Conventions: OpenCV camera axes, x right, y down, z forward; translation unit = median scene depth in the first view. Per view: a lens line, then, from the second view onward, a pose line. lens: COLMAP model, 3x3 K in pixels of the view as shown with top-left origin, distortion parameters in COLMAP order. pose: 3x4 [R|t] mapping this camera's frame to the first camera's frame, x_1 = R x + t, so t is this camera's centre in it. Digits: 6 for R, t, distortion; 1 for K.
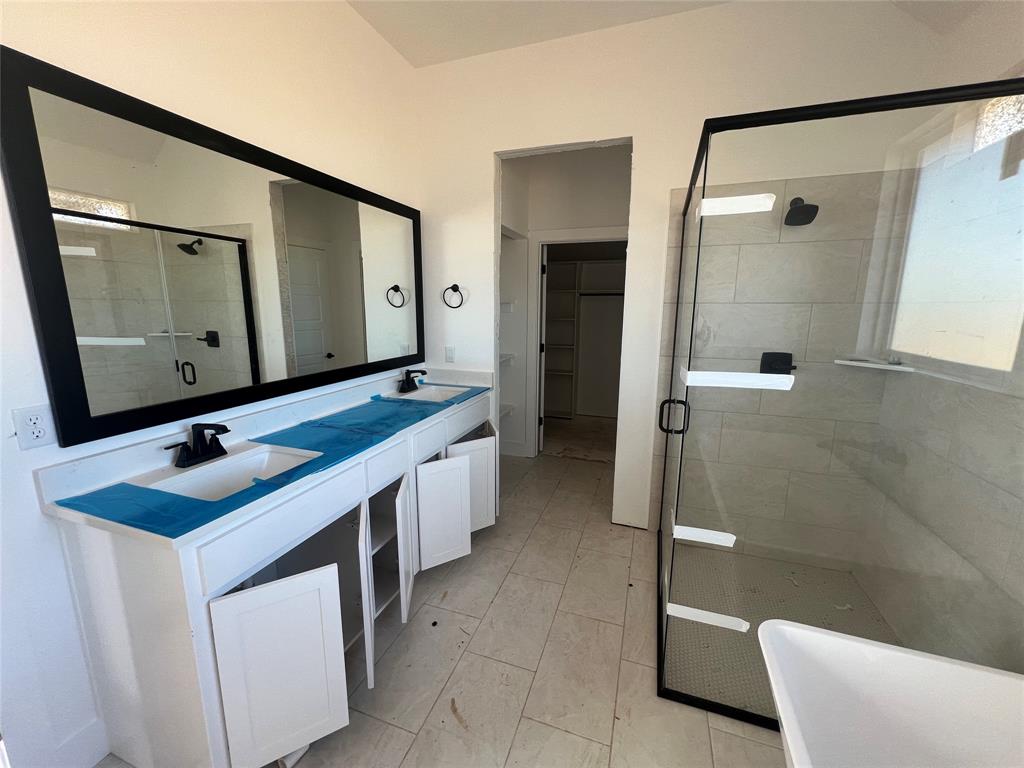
lens RADIAL K [[408.8, 0, 511.7], [0, 408.8, 382.4], [0, 0, 1]] dist [-0.002975, 0.000542]
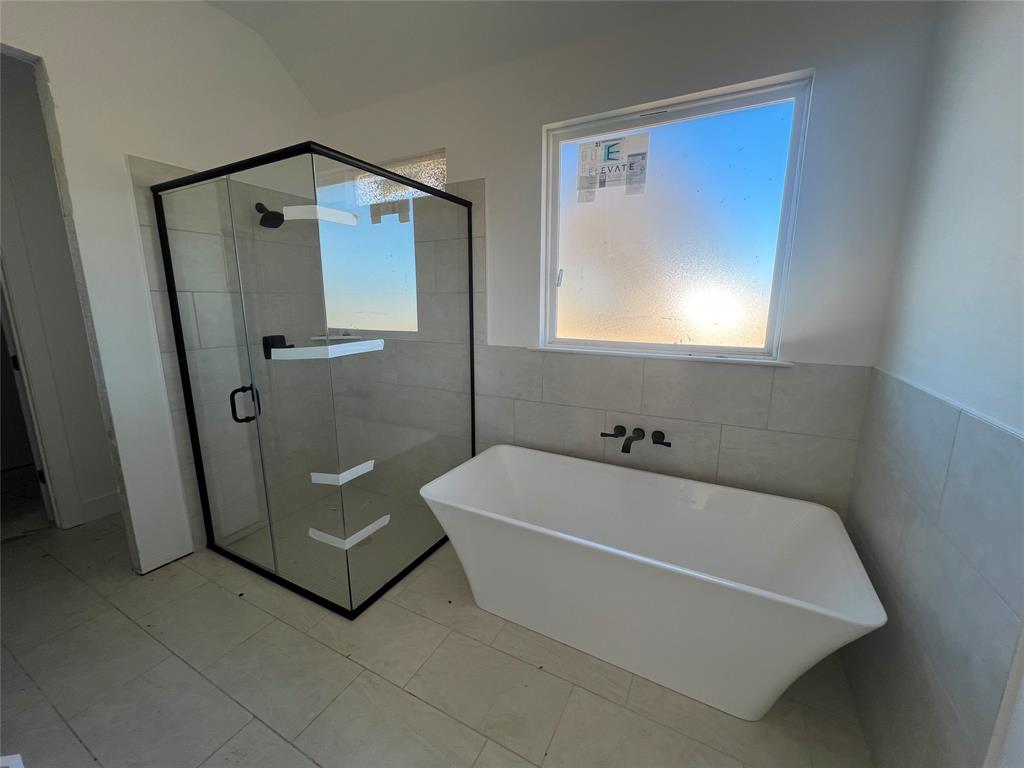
lens RADIAL K [[408.8, 0, 511.7], [0, 408.8, 382.4], [0, 0, 1]] dist [-0.002975, 0.000542]
pose [[0.149615, -0.200934, 0.968112, -0.579717], [0.176299, 0.968864, 0.173844, -0.039769], [-0.972900, 0.144667, 0.180381, 0.213529]]
